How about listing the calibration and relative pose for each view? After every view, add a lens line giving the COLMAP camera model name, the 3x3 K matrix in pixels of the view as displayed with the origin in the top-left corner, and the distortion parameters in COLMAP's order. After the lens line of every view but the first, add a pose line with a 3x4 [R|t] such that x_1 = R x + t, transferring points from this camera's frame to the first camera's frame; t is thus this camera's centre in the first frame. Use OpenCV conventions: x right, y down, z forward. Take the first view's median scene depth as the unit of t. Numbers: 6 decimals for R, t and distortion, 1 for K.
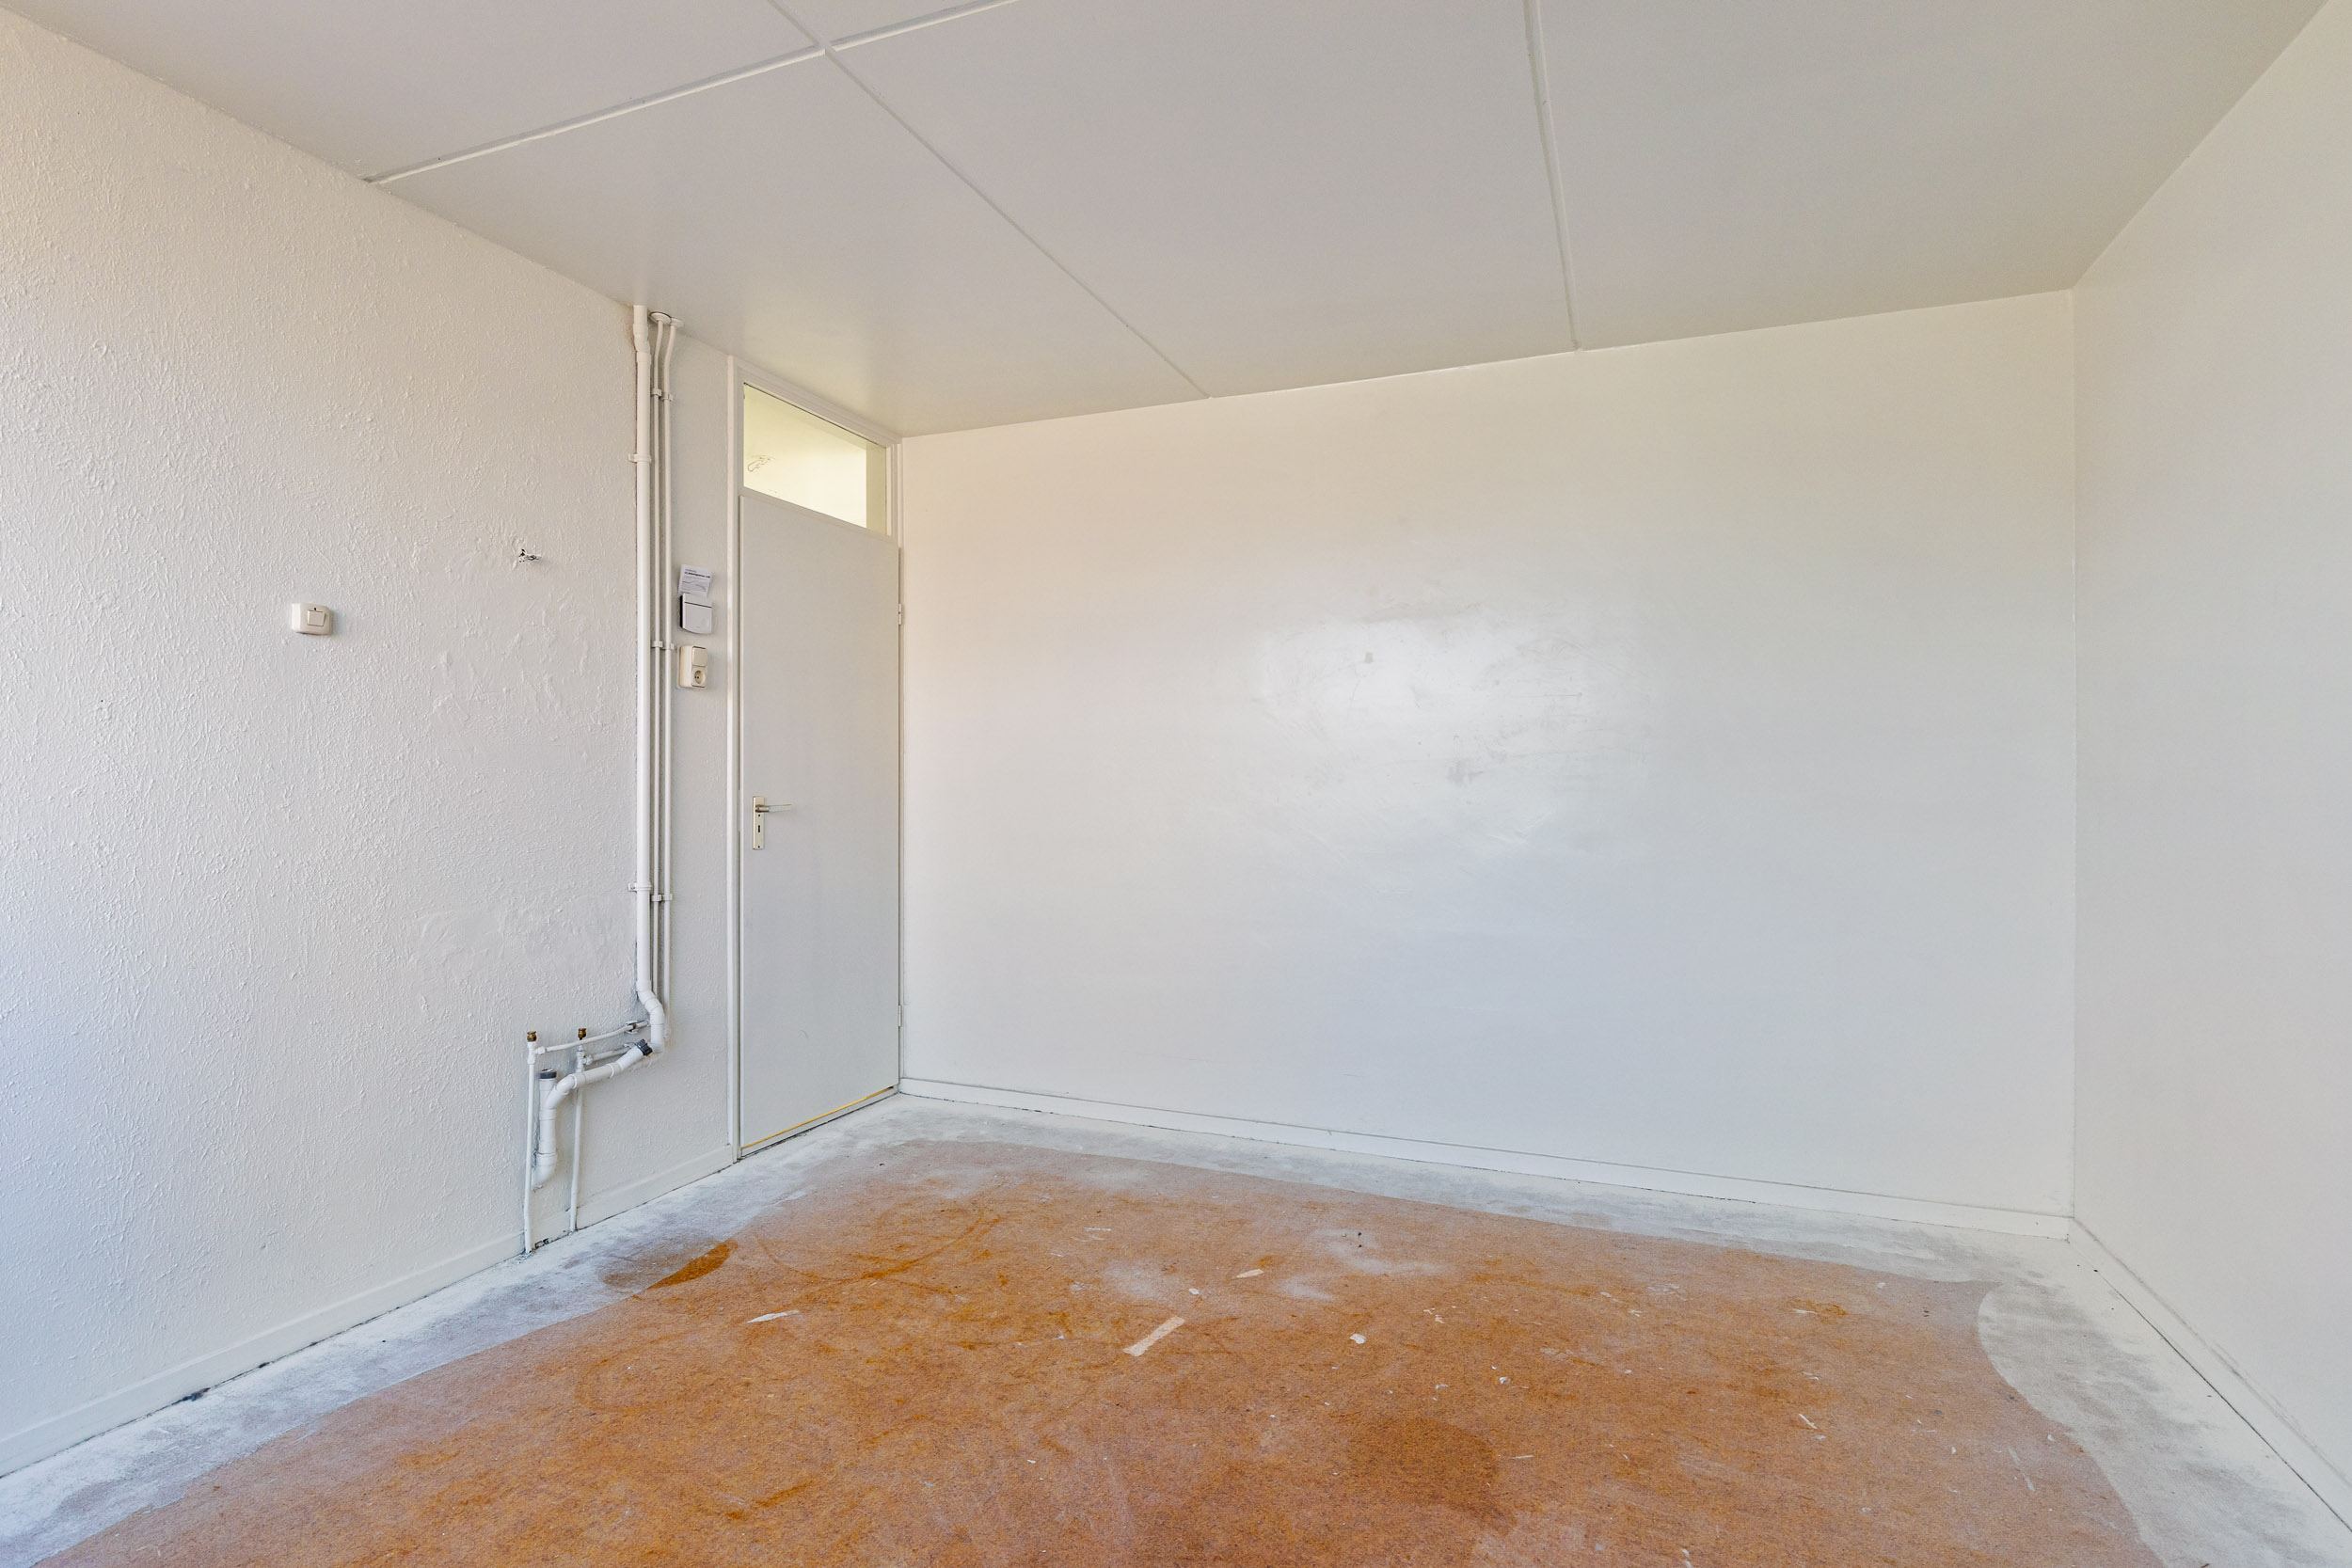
lens RADIAL K [[1179.0, 0, 1176.0], [0, 1179.0, 784.0], [0, 0, 1]] dist [0.002995, 0.000906]
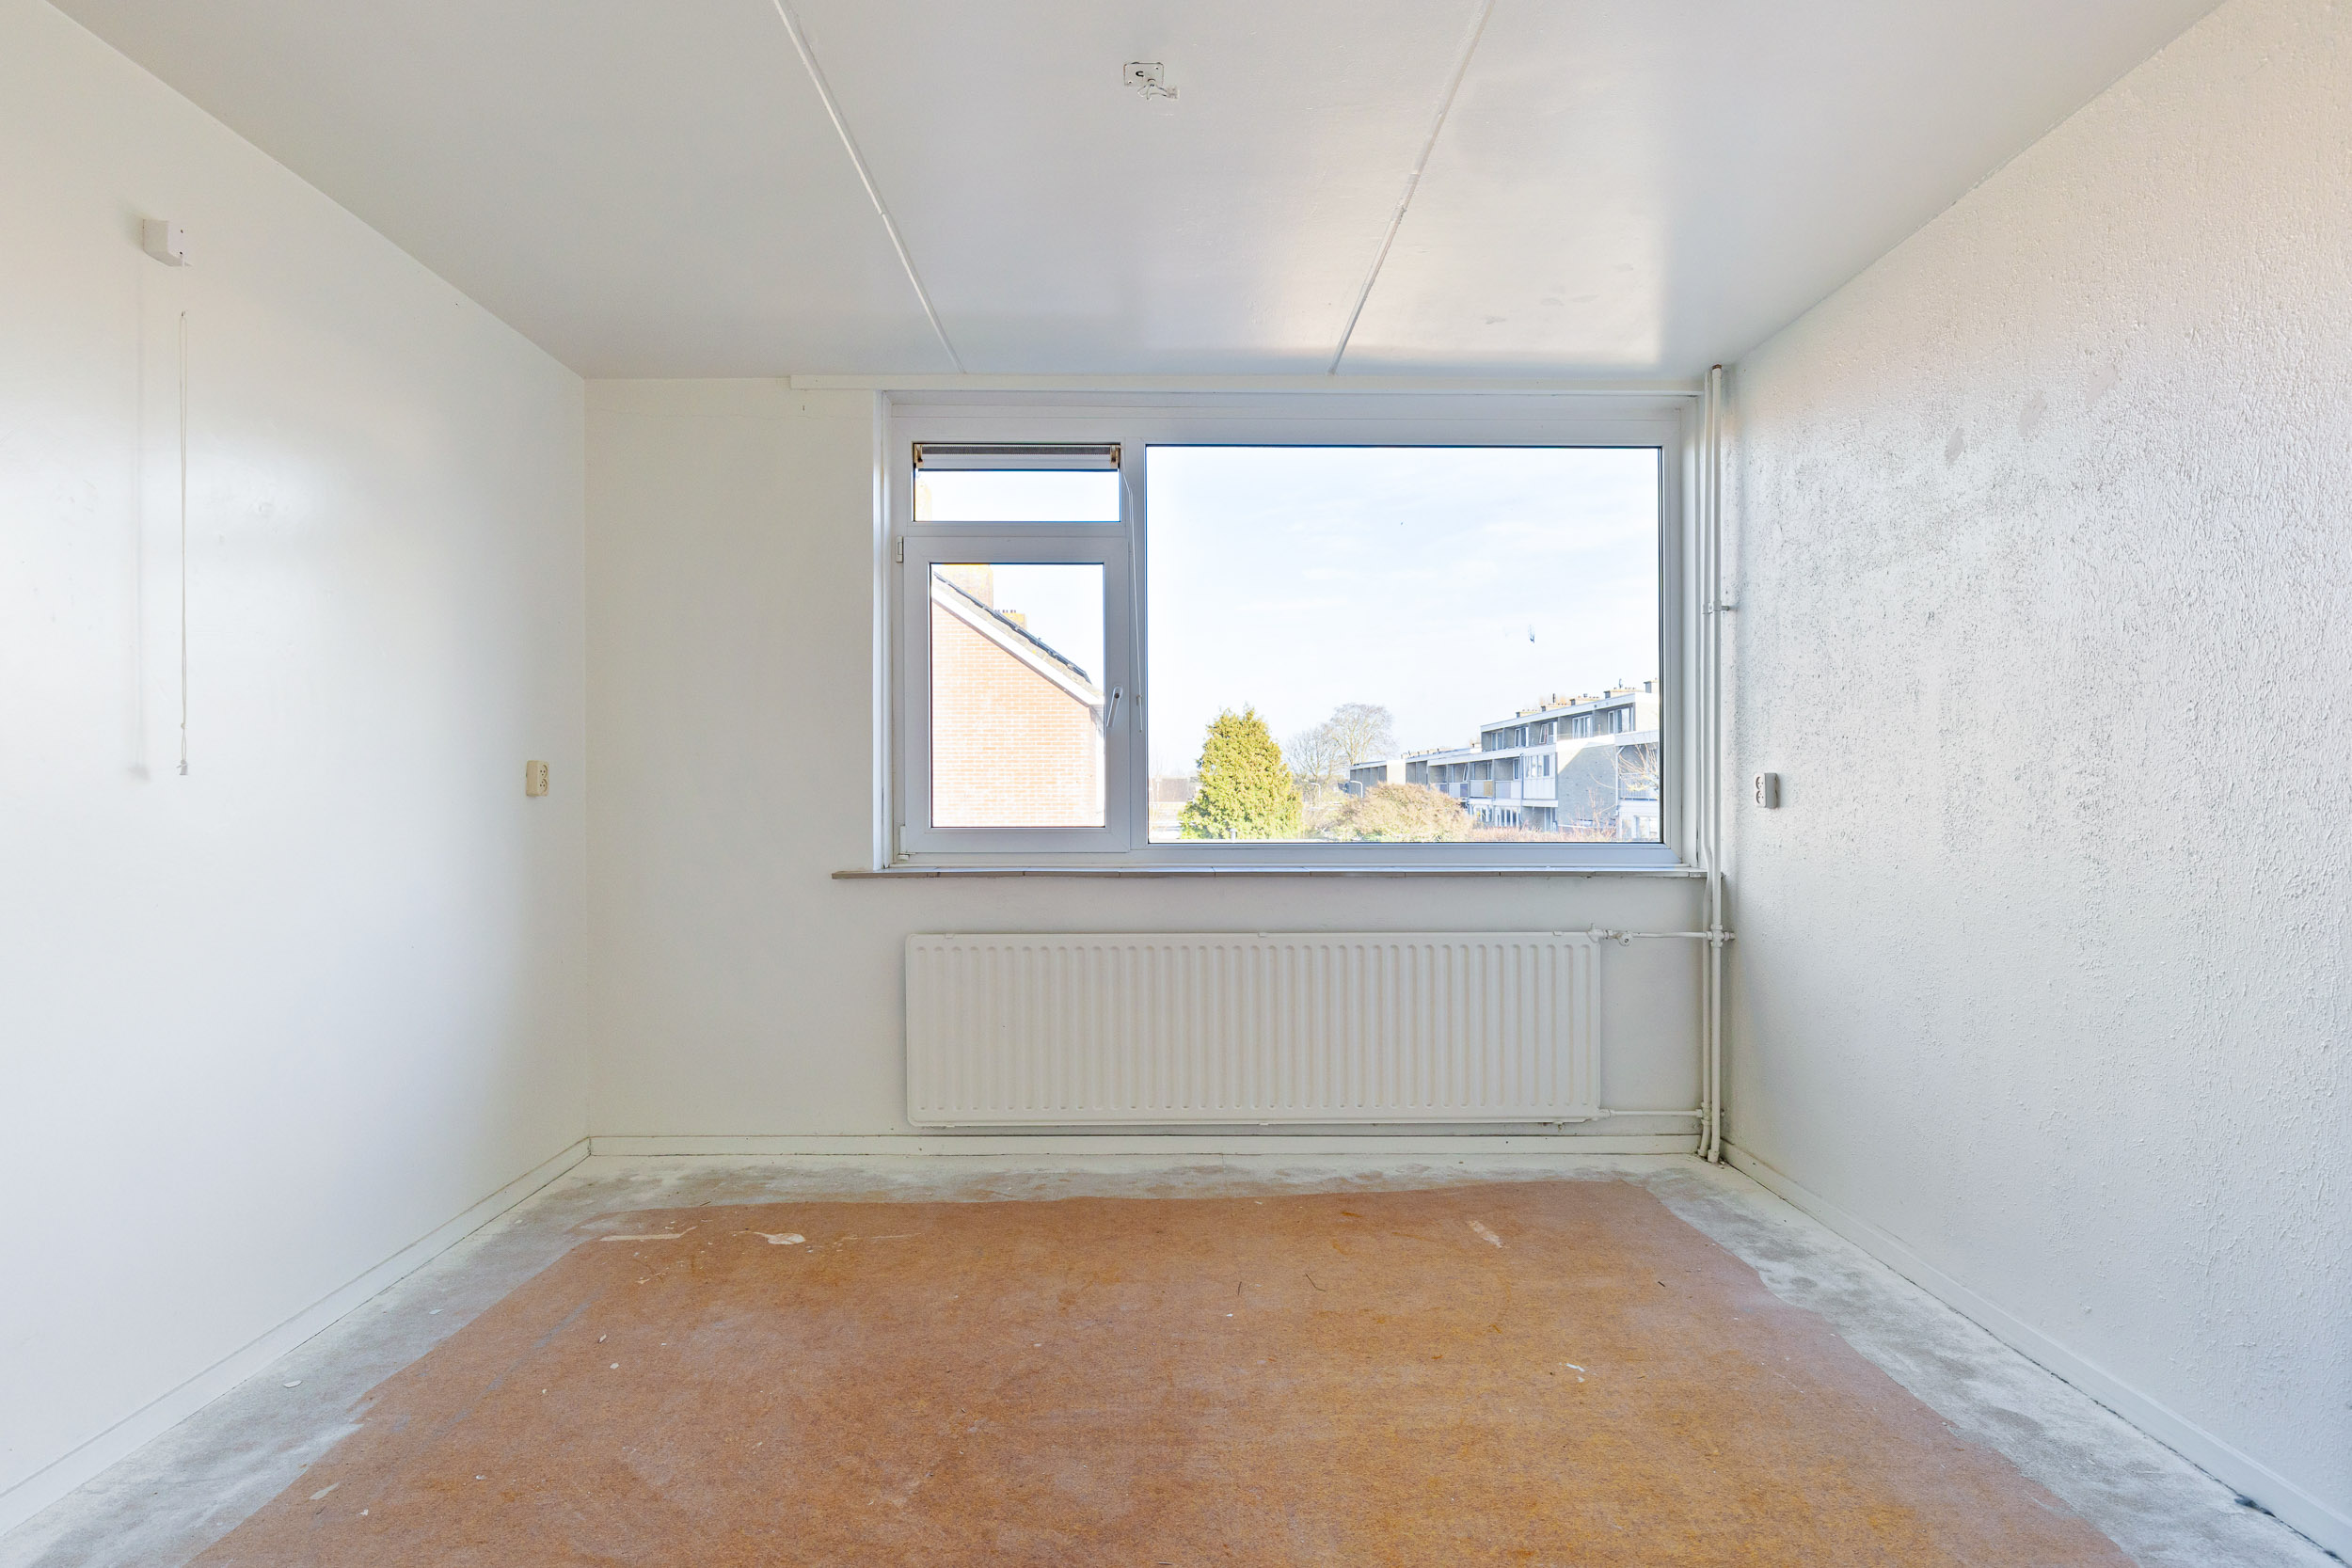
lens RADIAL K [[1179.0, 0, 1176.0], [0, 1179.0, 784.0], [0, 0, 1]] dist [0.002995, 0.000906]
pose [[-0.926587, -0.001570, -0.376076, 0.226479], [0.001073, 0.999976, -0.006817, 0.005958], [0.376078, -0.006720, -0.926564, 1.649394]]
